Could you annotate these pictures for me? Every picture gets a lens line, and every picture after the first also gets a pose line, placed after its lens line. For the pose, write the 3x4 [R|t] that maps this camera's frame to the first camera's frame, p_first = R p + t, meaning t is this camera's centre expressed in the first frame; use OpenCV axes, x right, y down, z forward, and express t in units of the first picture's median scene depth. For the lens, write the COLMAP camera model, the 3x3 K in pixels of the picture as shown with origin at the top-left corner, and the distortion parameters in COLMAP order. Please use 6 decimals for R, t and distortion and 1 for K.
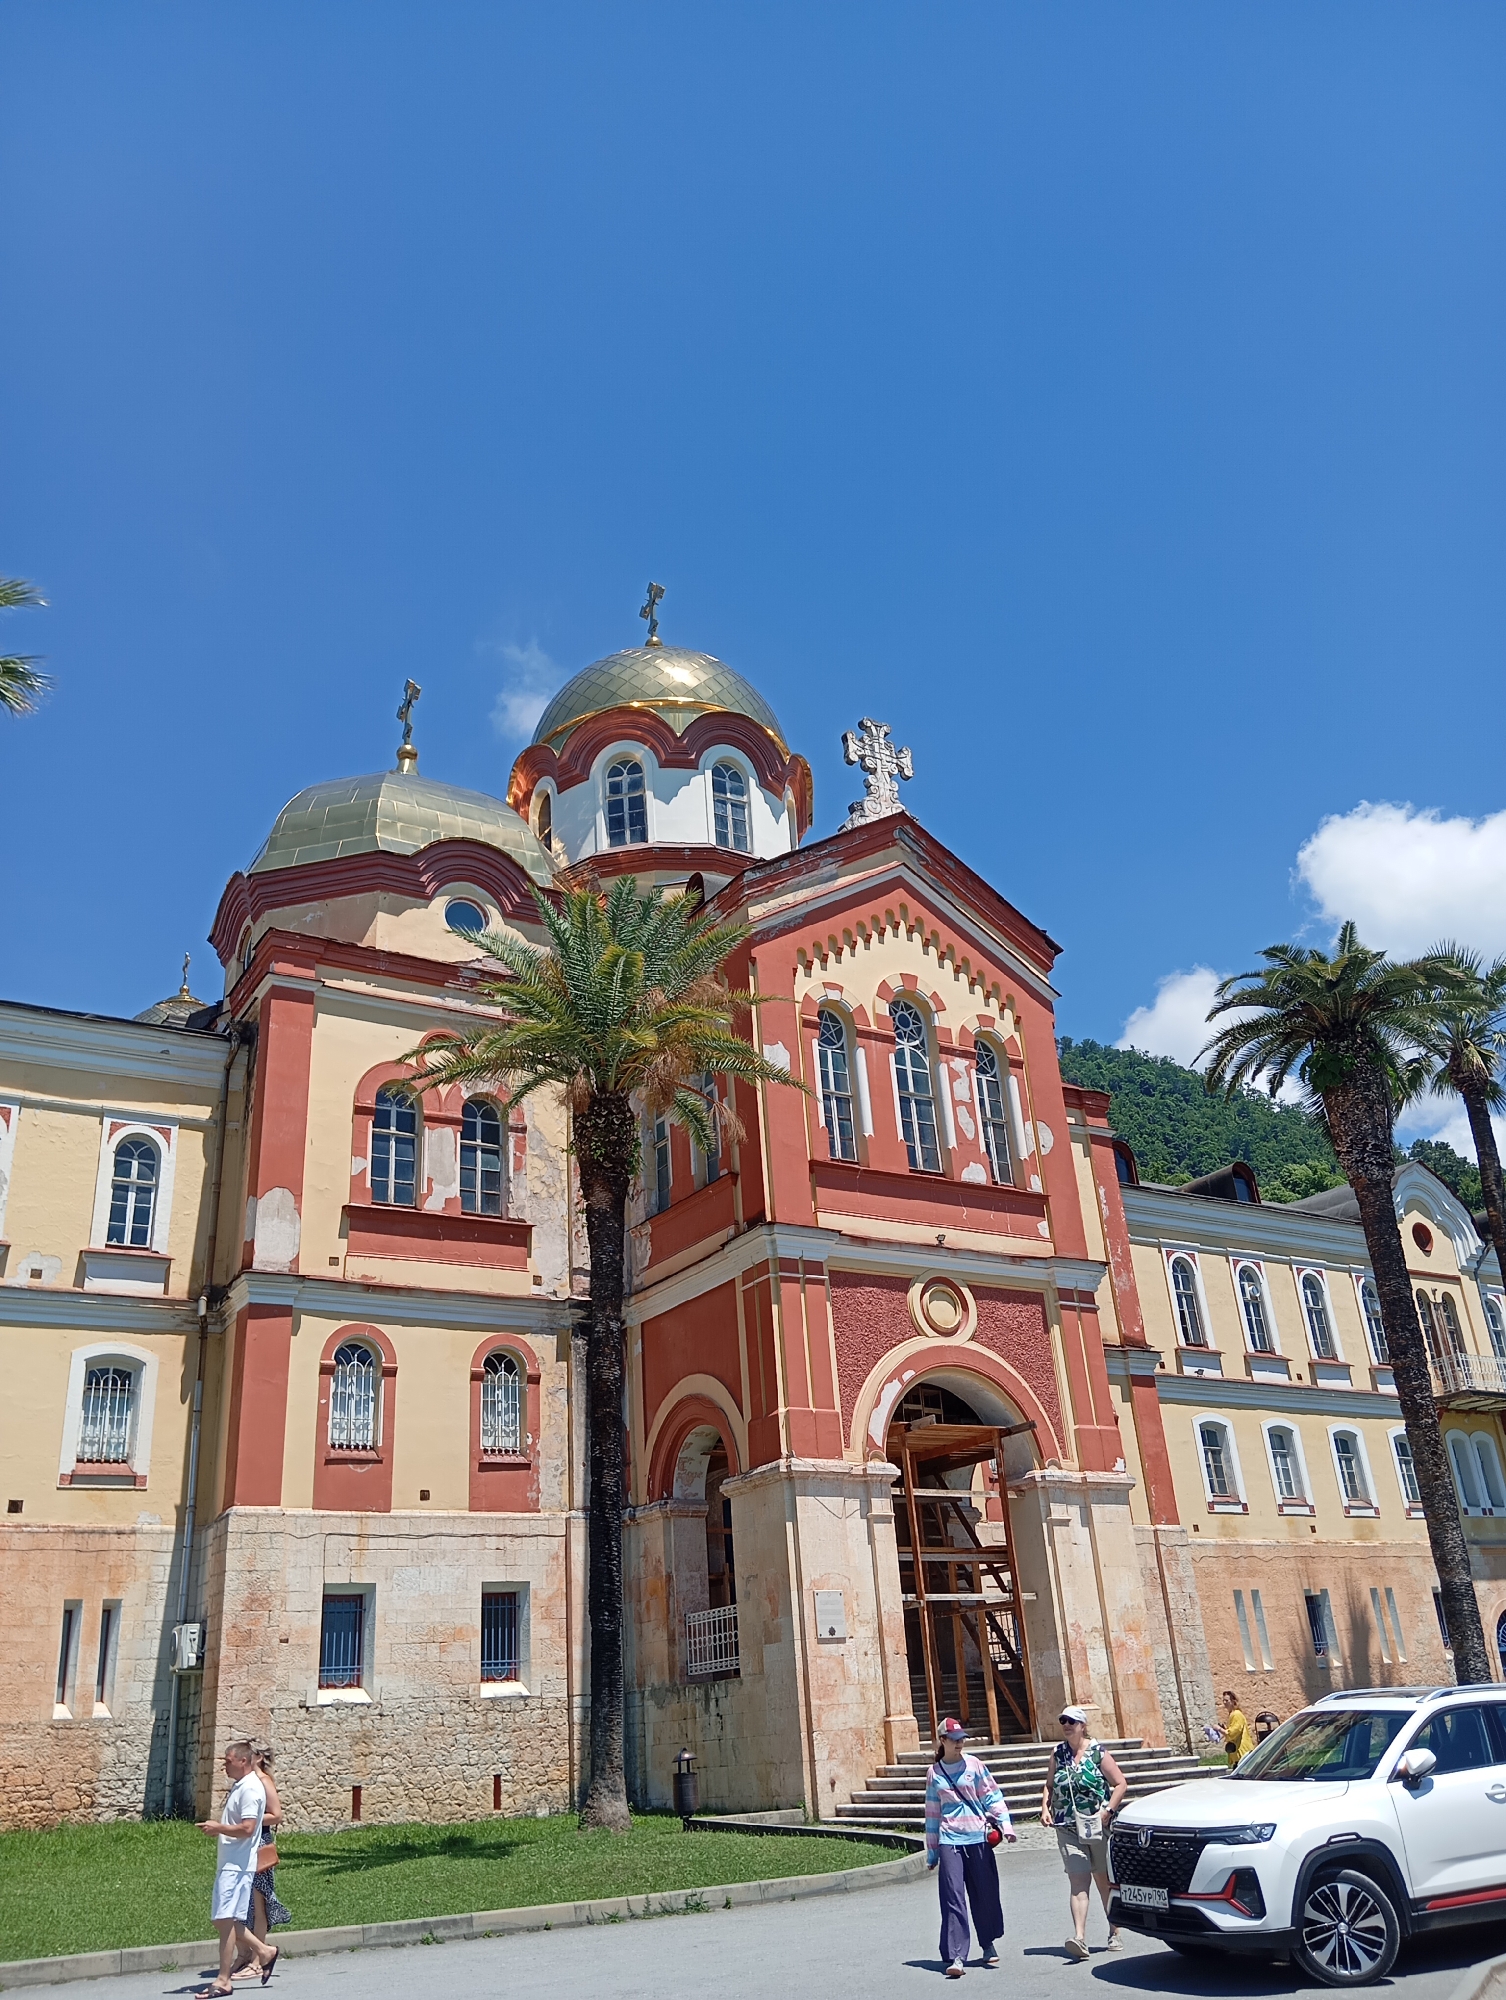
lens RADIAL K [[1592.7, 0, 753.0], [0, 1592.7, 1000.0], [0, 0, 1]] dist [0.069101, -0.150515]
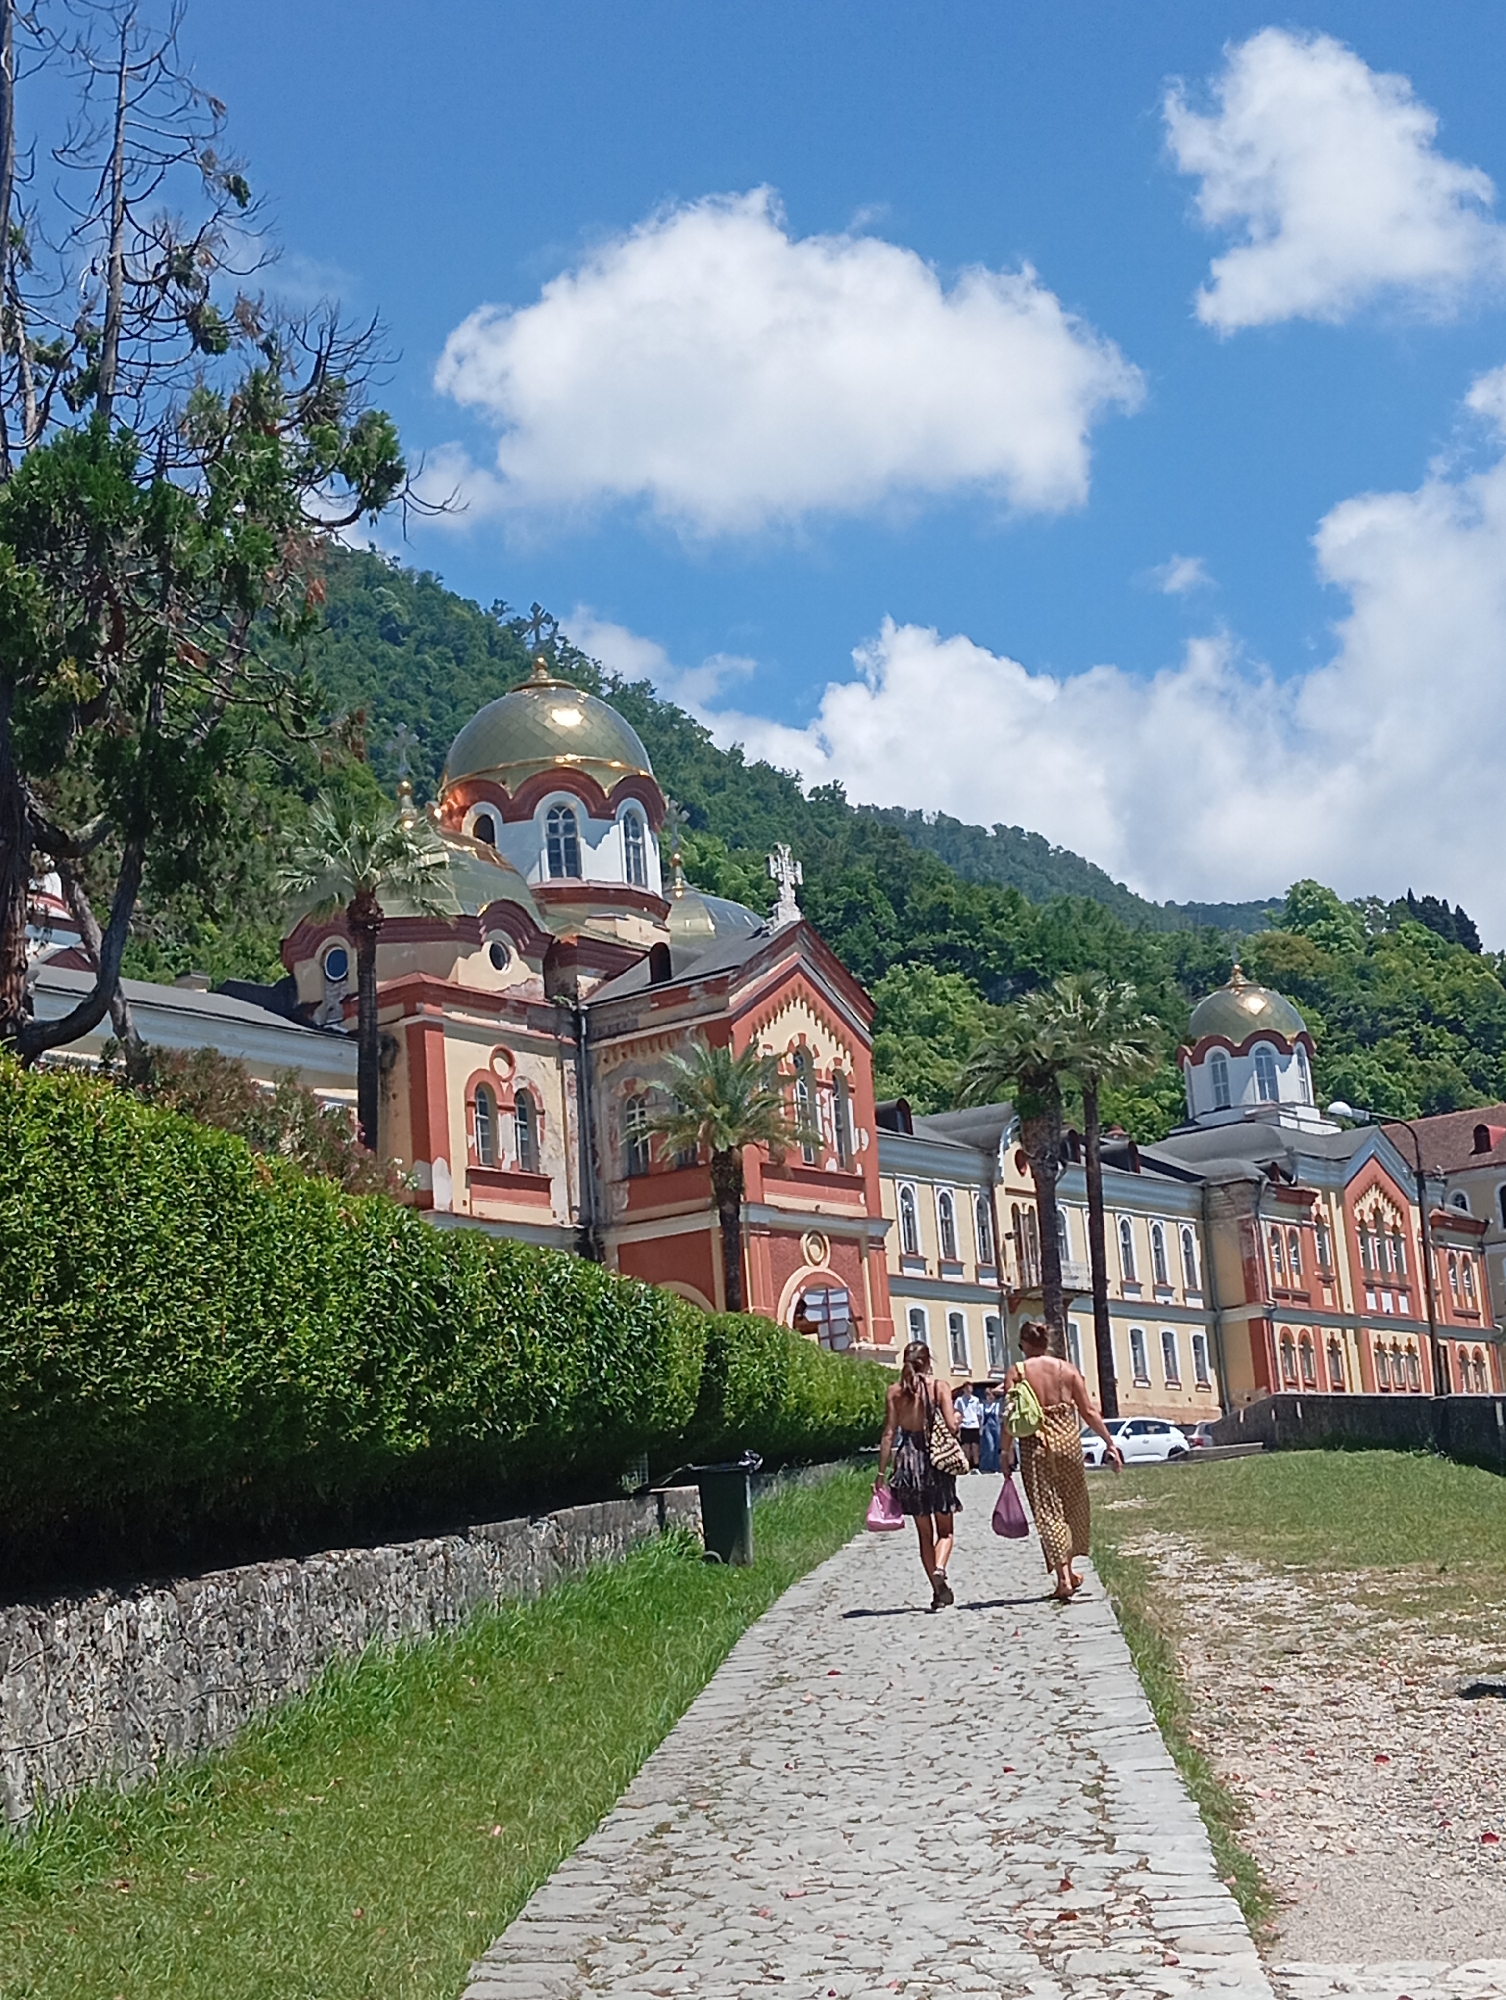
lens RADIAL K [[3278.5, 0, 753.0], [0, 3278.5, 1000.0], [0, 0, 1]] dist [0.035027, 0.113582]
pose [[0.922989, 0.069329, 0.378529, -1.147102], [-0.142305, 0.975403, 0.168340, -0.573763], [-0.357547, -0.209242, 0.910152, -1.863655]]
